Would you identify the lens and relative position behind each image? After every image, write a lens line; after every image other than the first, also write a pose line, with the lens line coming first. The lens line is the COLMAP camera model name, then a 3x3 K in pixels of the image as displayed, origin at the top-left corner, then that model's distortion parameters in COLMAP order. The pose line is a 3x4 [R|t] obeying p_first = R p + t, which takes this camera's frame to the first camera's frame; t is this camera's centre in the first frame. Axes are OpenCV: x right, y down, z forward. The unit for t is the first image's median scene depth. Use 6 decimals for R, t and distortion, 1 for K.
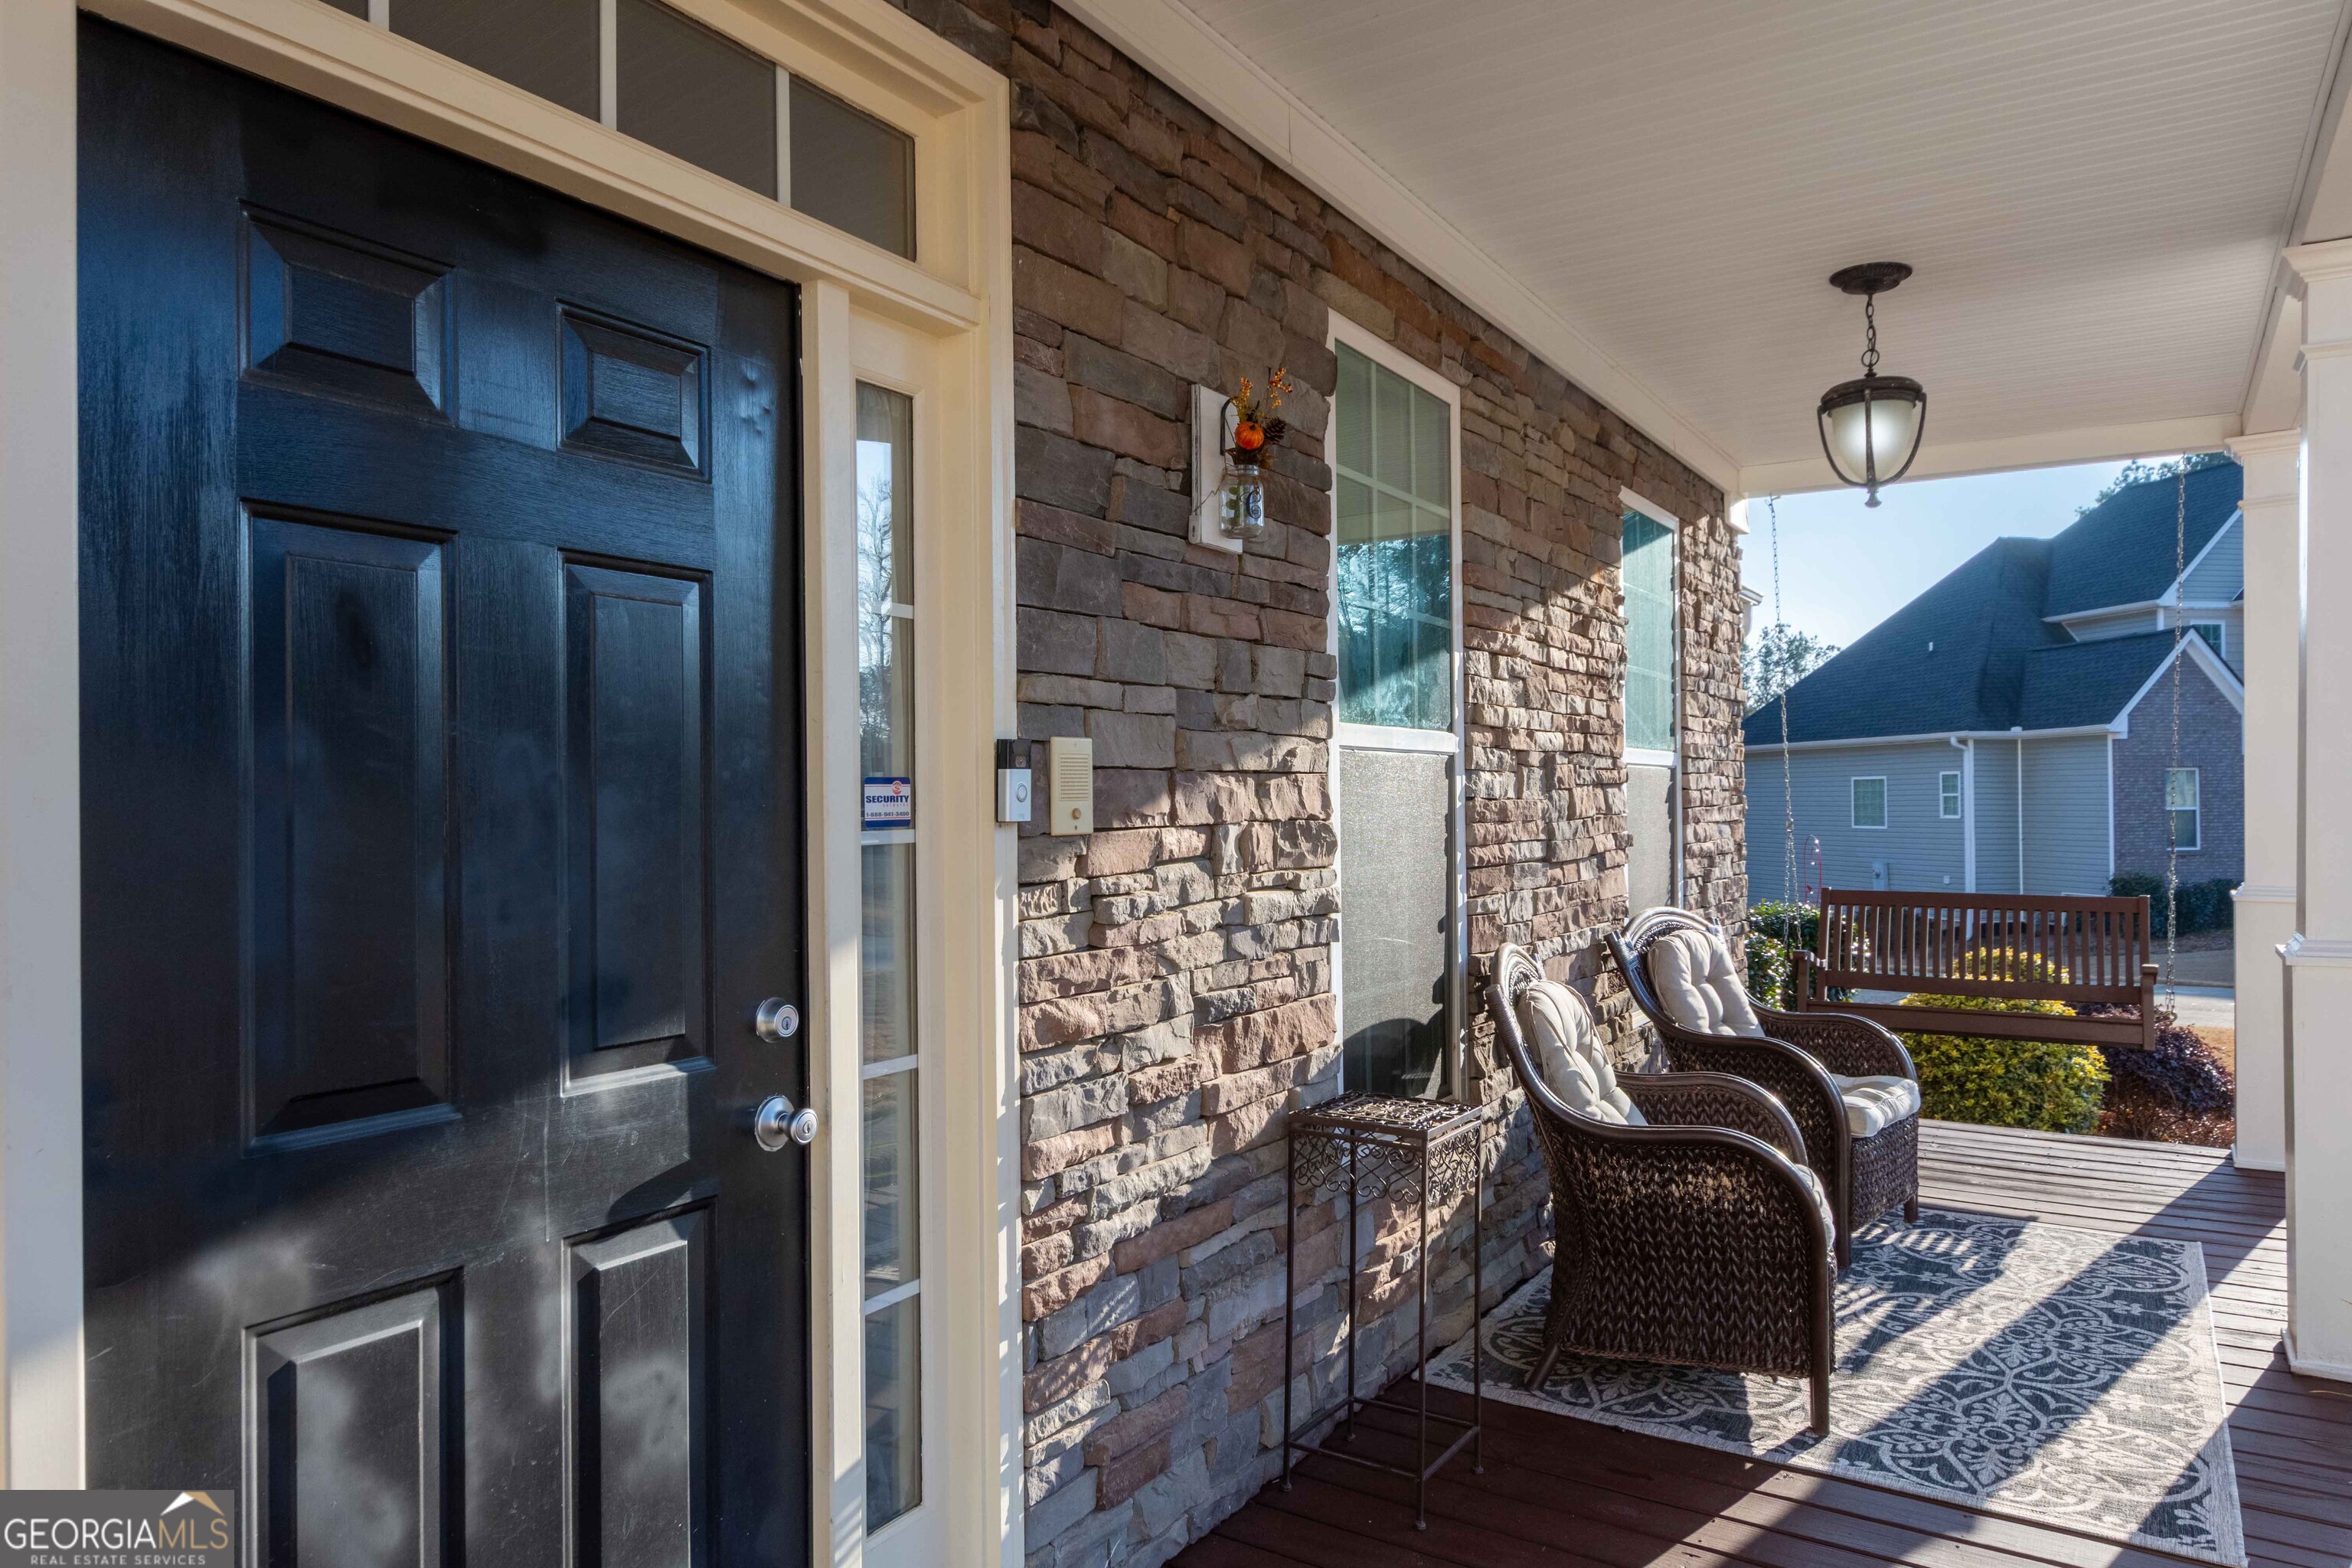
lens RADIAL K [[1524.6, 0, 1170.5], [0, 1524.6, 789.5], [0, 0, 1]] dist [-0.003291, -0.001795]
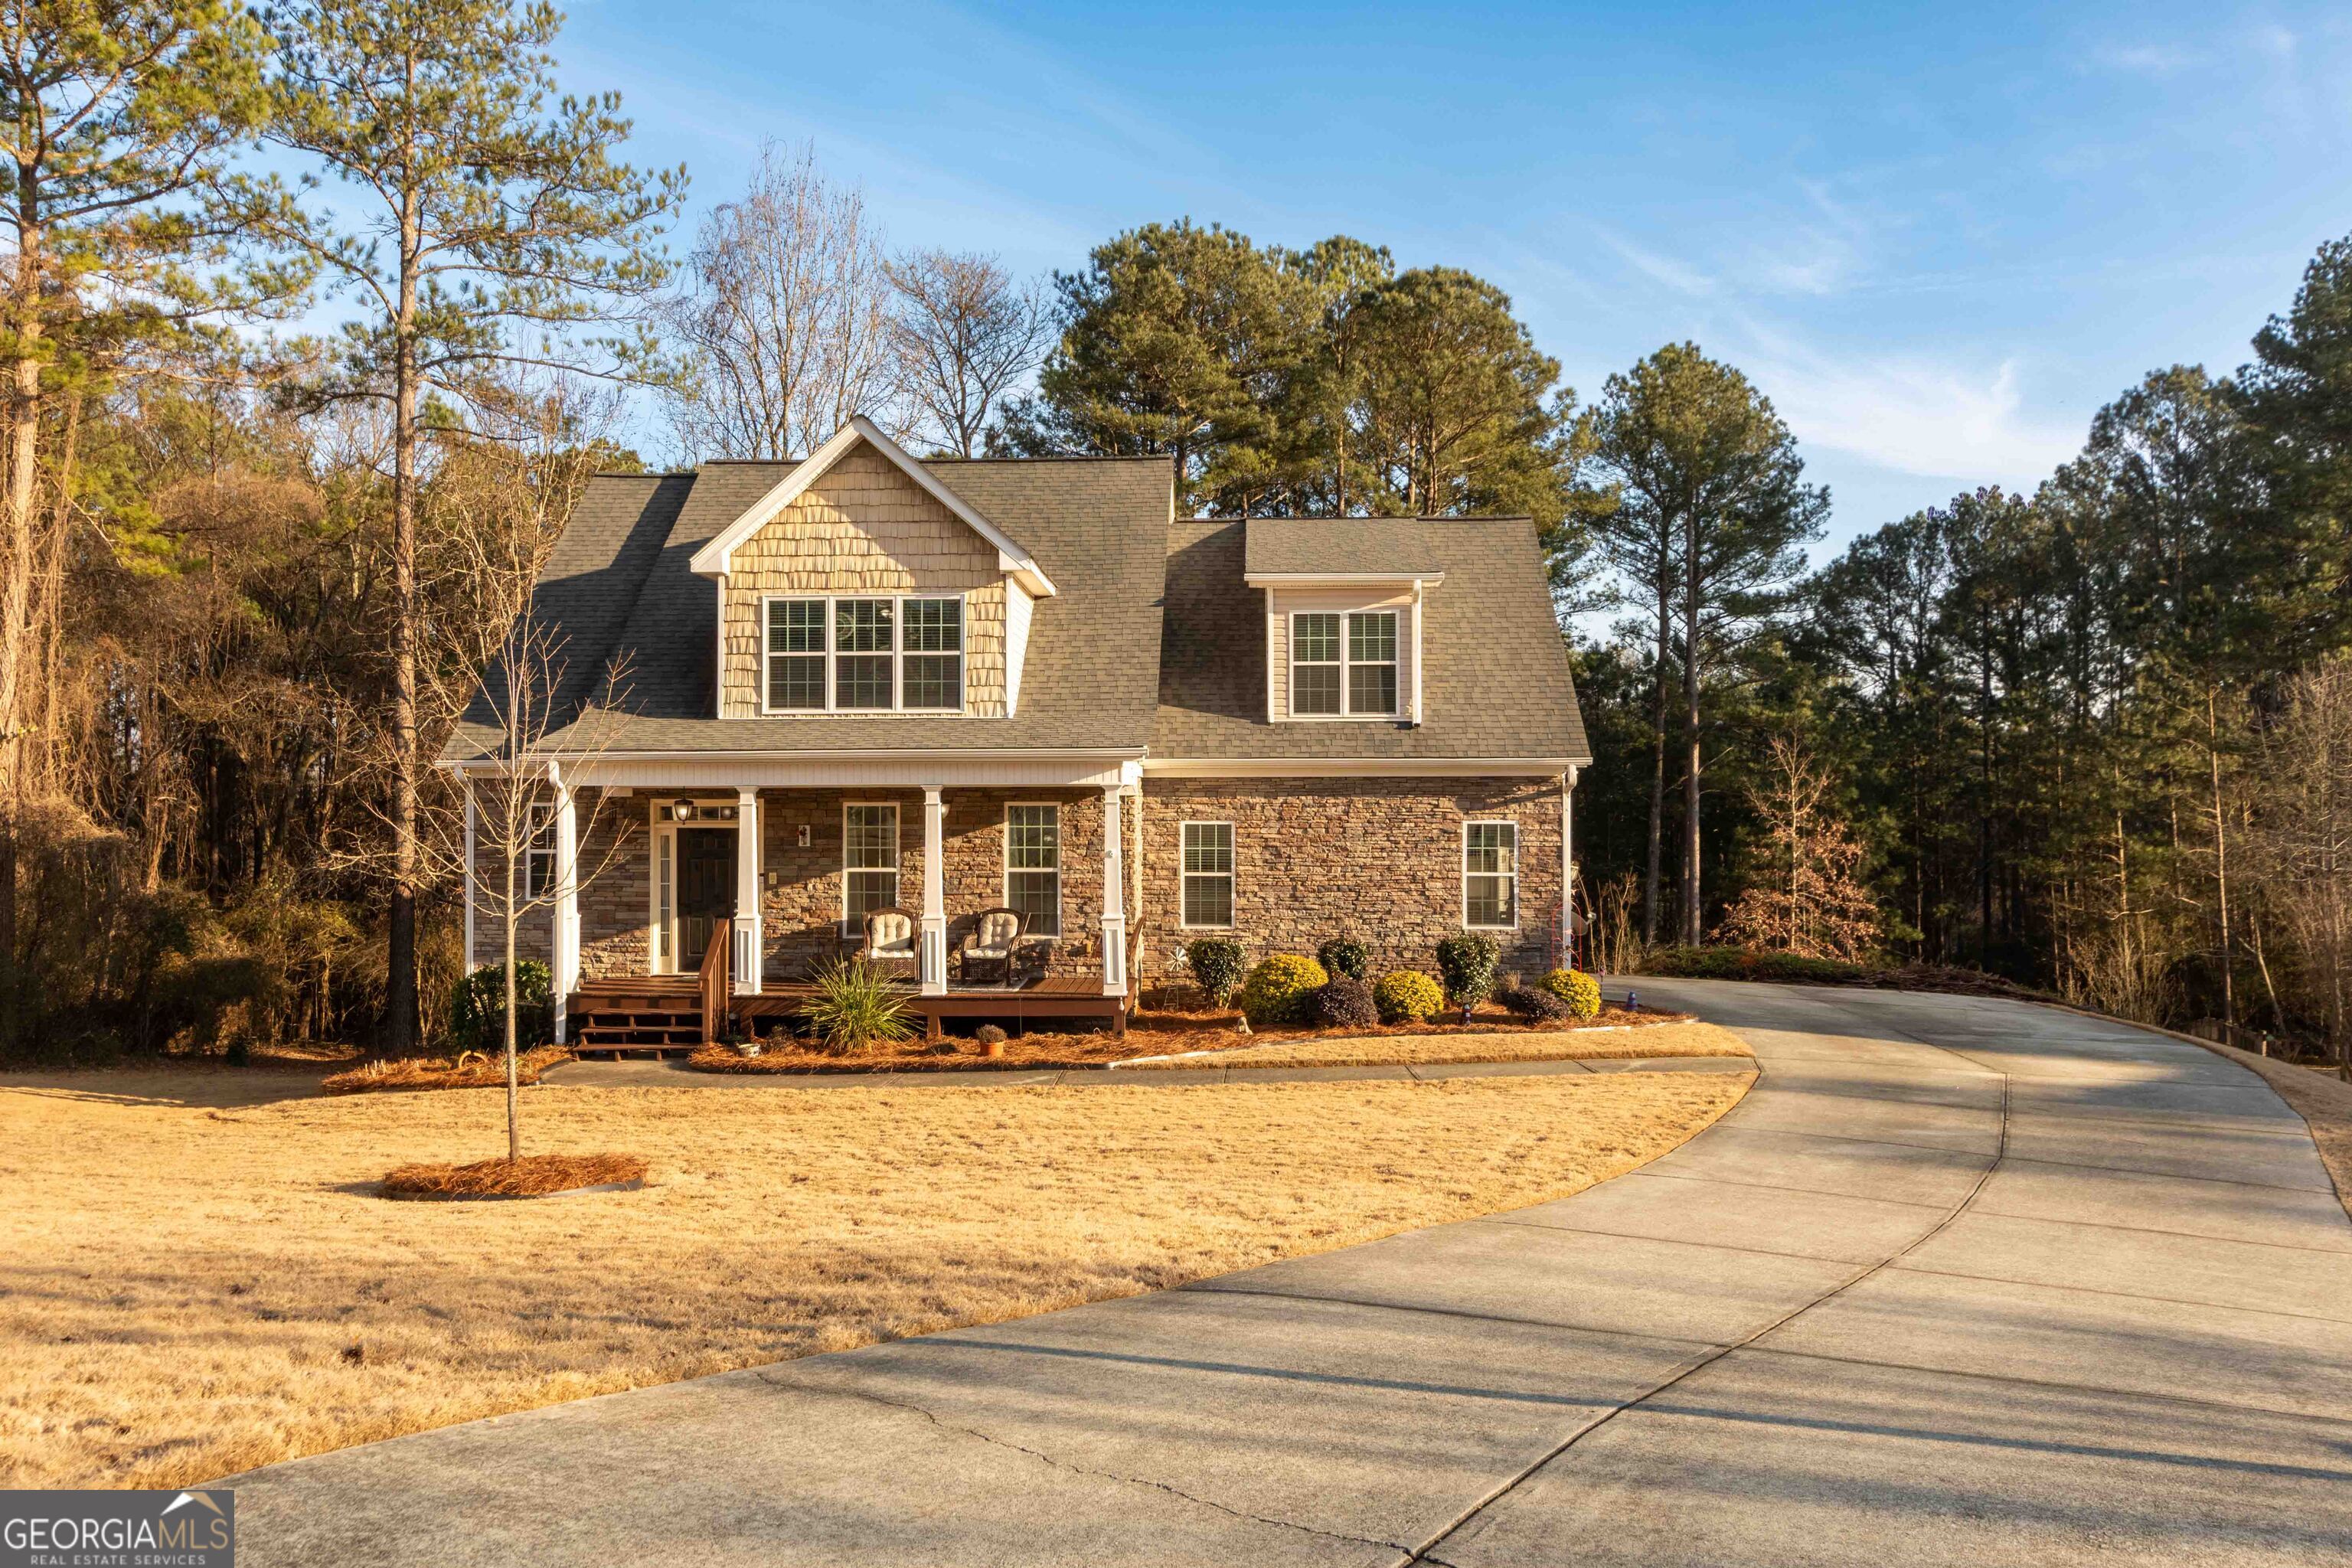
lens RADIAL K [[1780.6, 0, 1176.0], [0, 1780.6, 784.0], [0, 0, 1]] dist [-0.007109, -0.004551]
pose [[0.495419, -0.003137, -0.868649, 8.438356], [0.004458, 0.999989, -0.001069, -0.444033], [0.868643, -0.003343, 0.495428, -1.718261]]
